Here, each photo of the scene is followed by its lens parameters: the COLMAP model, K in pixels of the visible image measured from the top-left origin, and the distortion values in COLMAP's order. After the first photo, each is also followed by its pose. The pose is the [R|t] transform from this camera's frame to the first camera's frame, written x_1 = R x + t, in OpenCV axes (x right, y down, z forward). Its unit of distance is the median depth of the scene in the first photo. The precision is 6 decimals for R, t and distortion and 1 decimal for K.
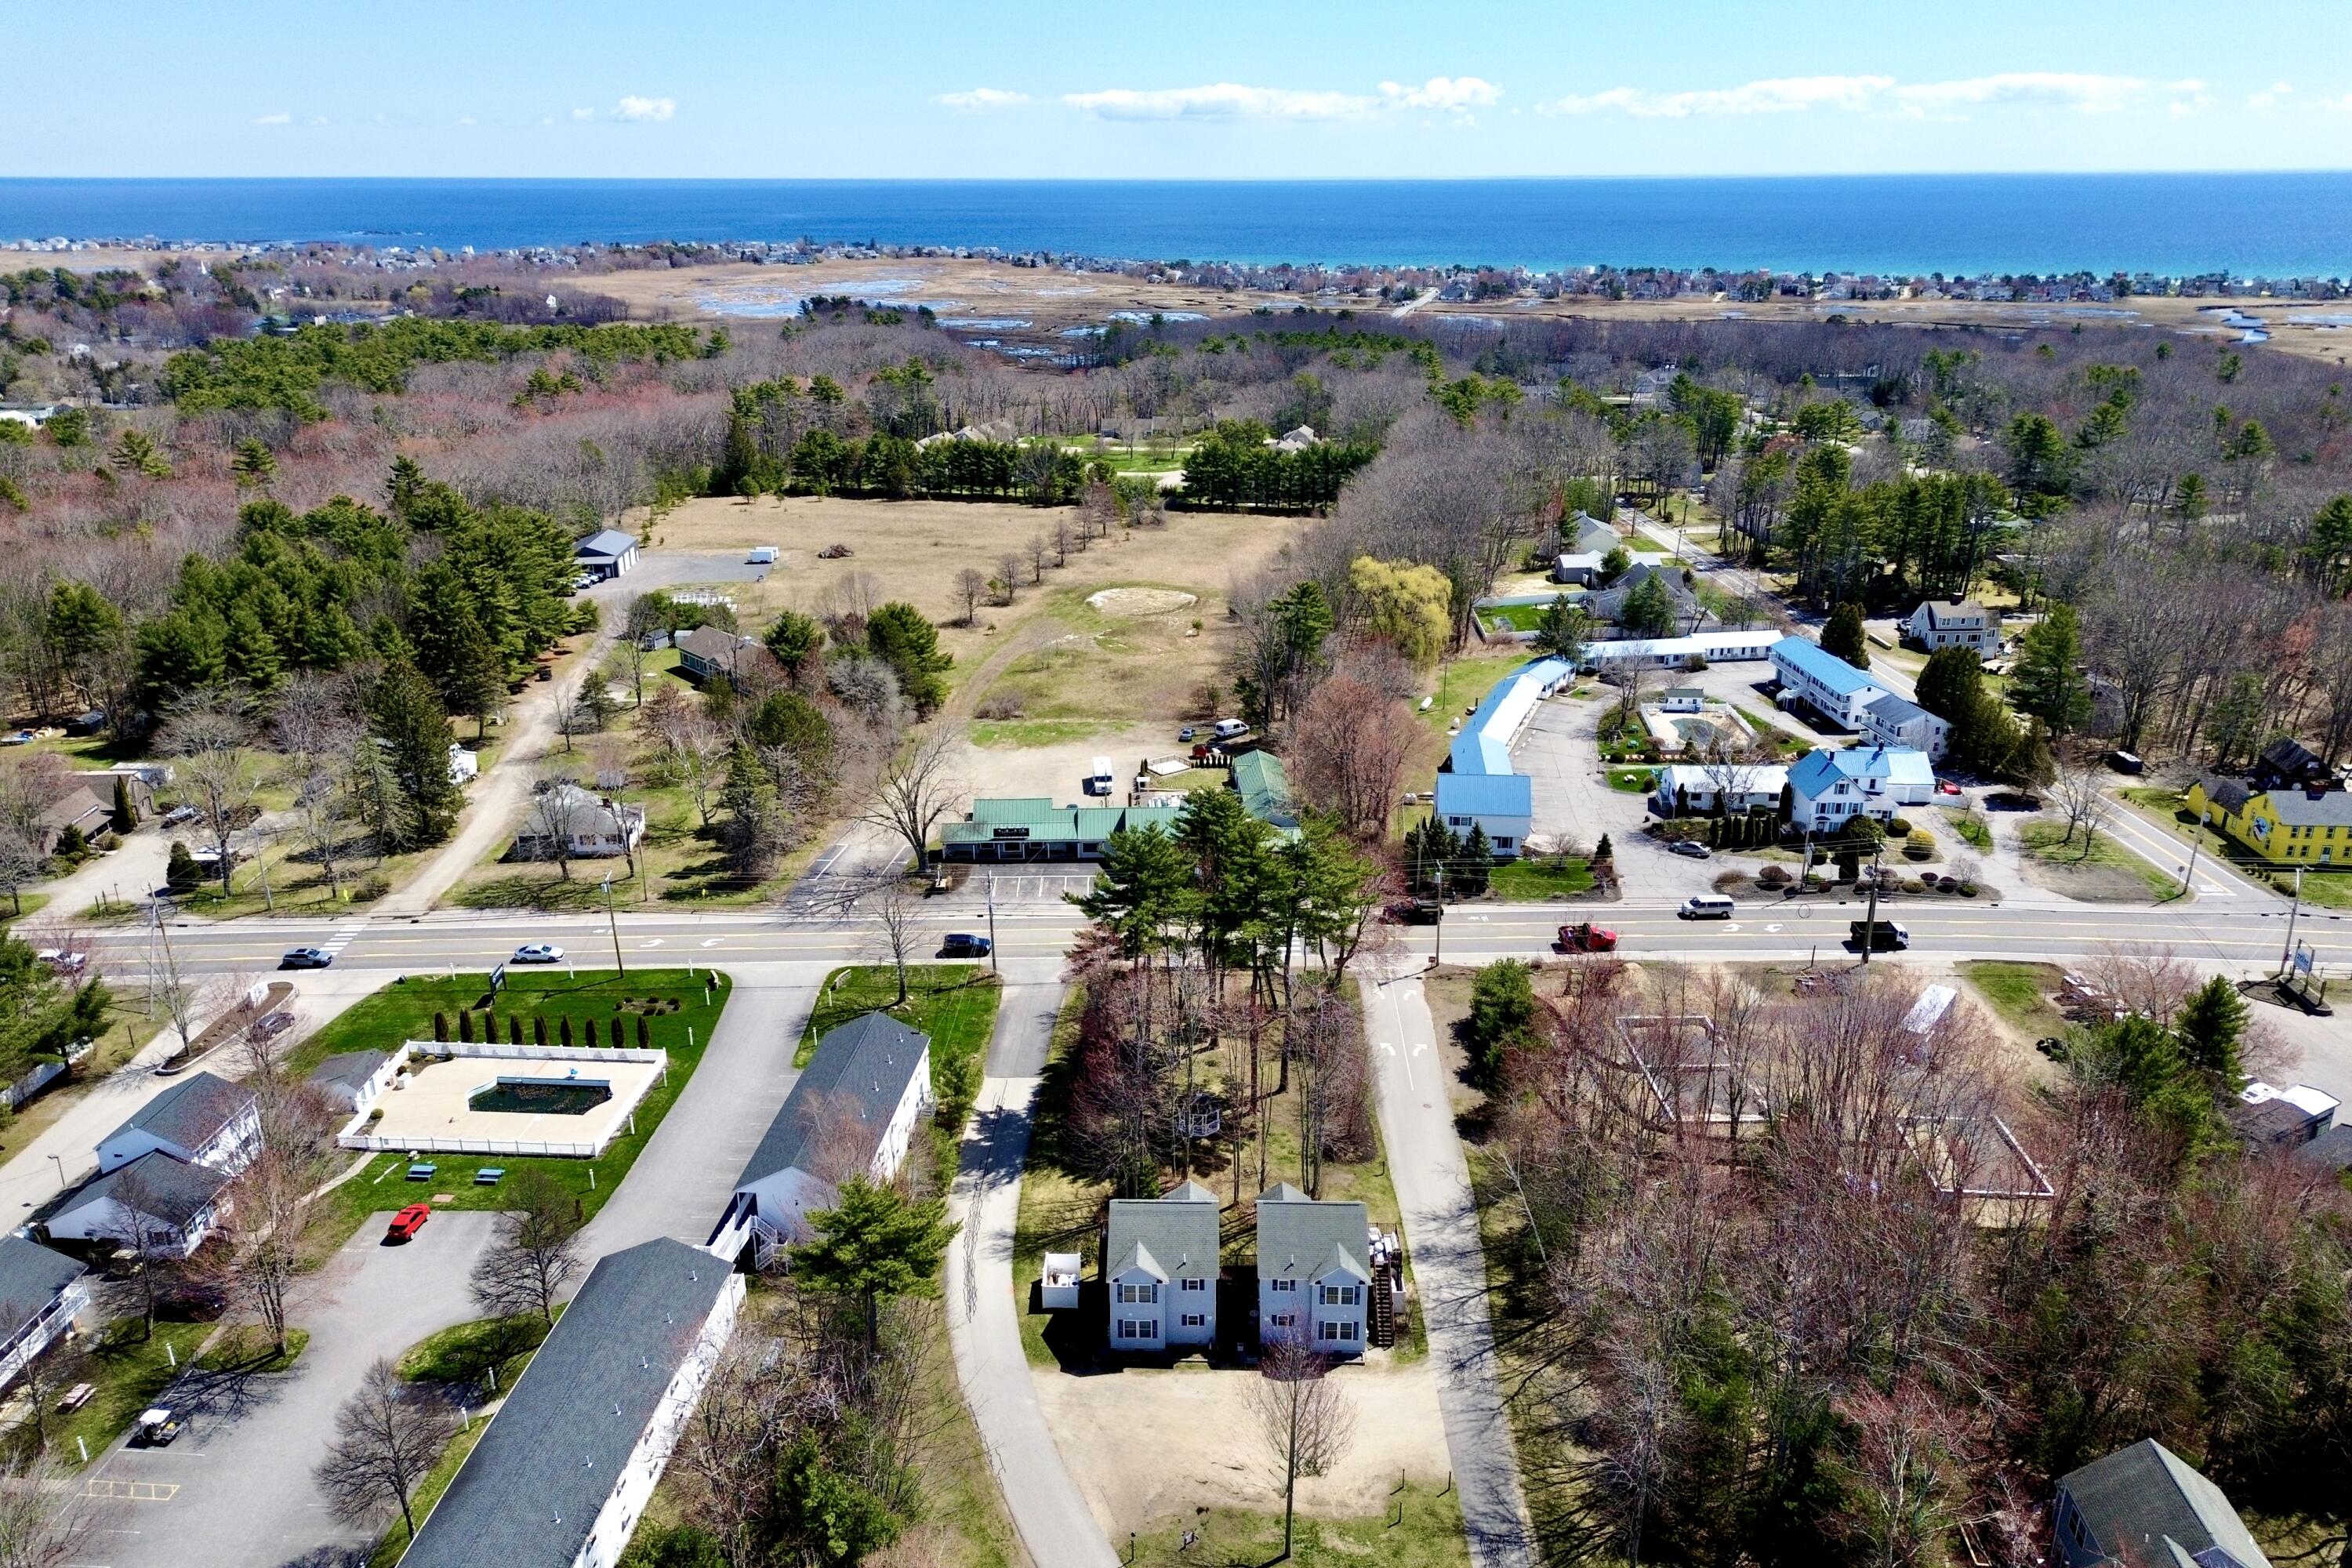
lens RADIAL K [[1739.2, 0, 1166.6], [0, 1739.2, 779.1], [0, 0, 1]] dist [0.034751, -0.044201]
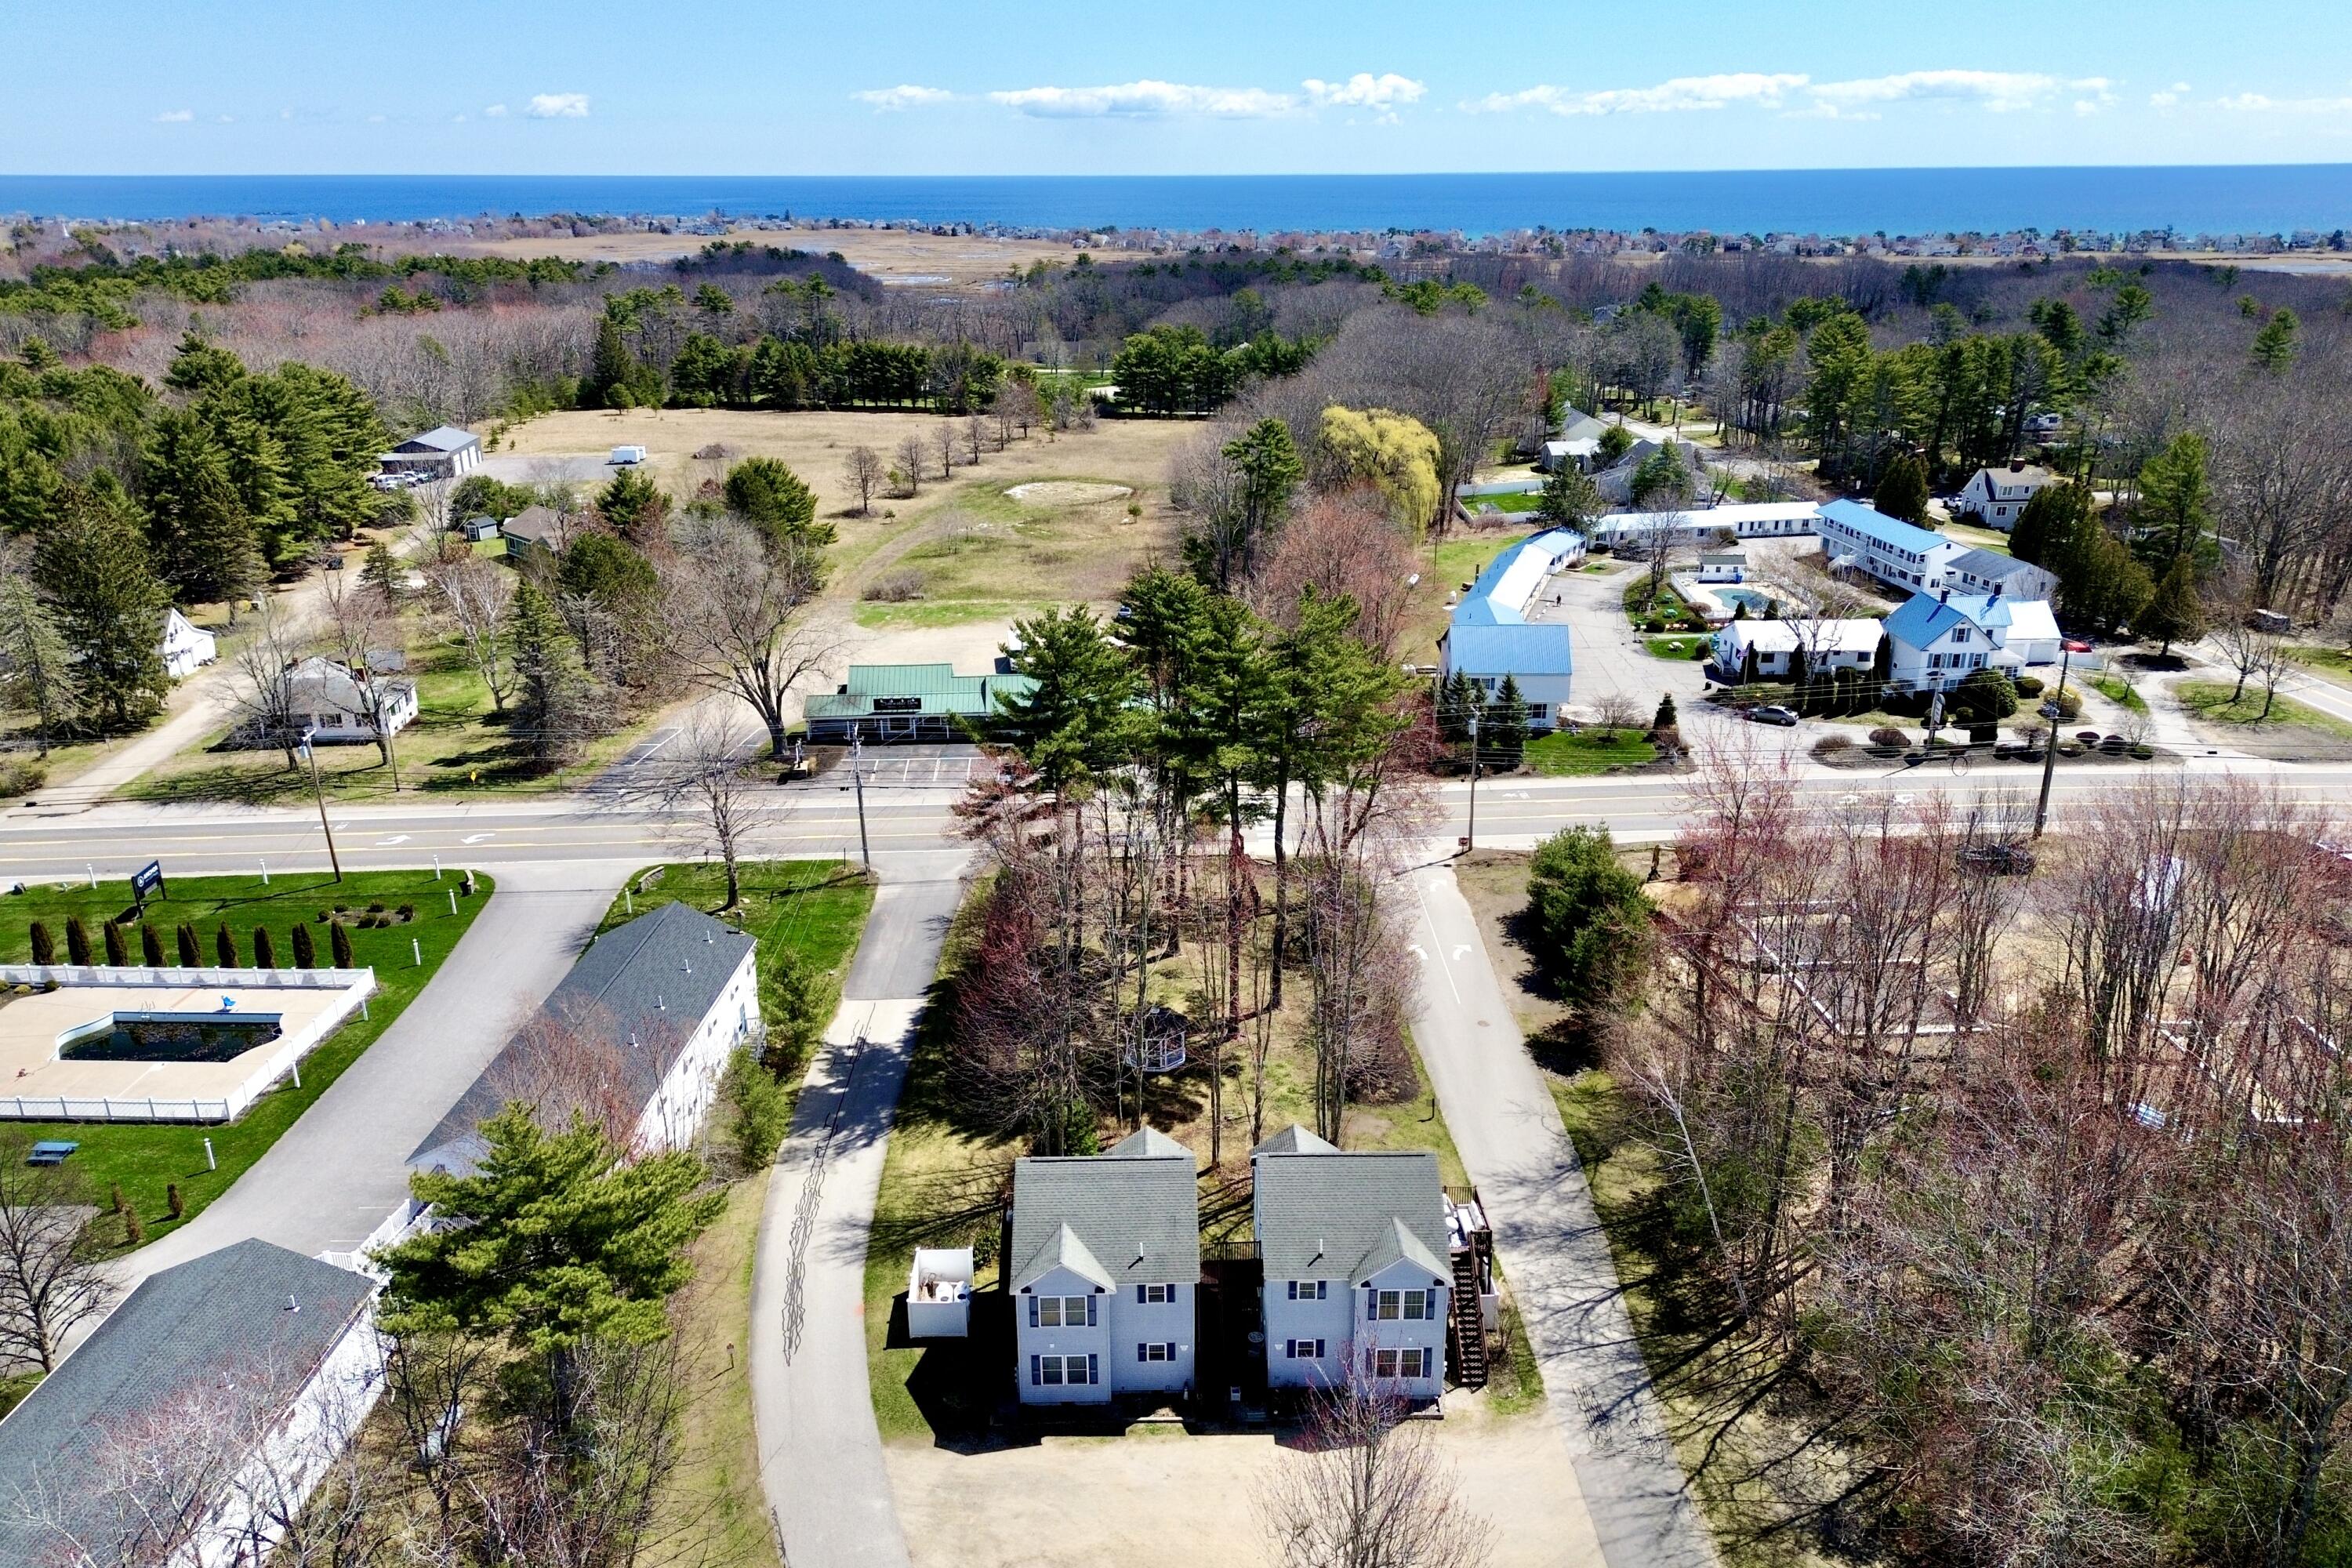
lens RADIAL K [[1739.2, 0, 1178.7], [0, 1739.2, 784.7], [0, 0, 1]] dist [0.034751, -0.044201]
pose [[0.998899, -0.014571, 0.044589, -0.000709], [0.014429, 0.999890, 0.003510, 0.062956], [-0.044635, -0.002862, 0.998999, 0.224052]]
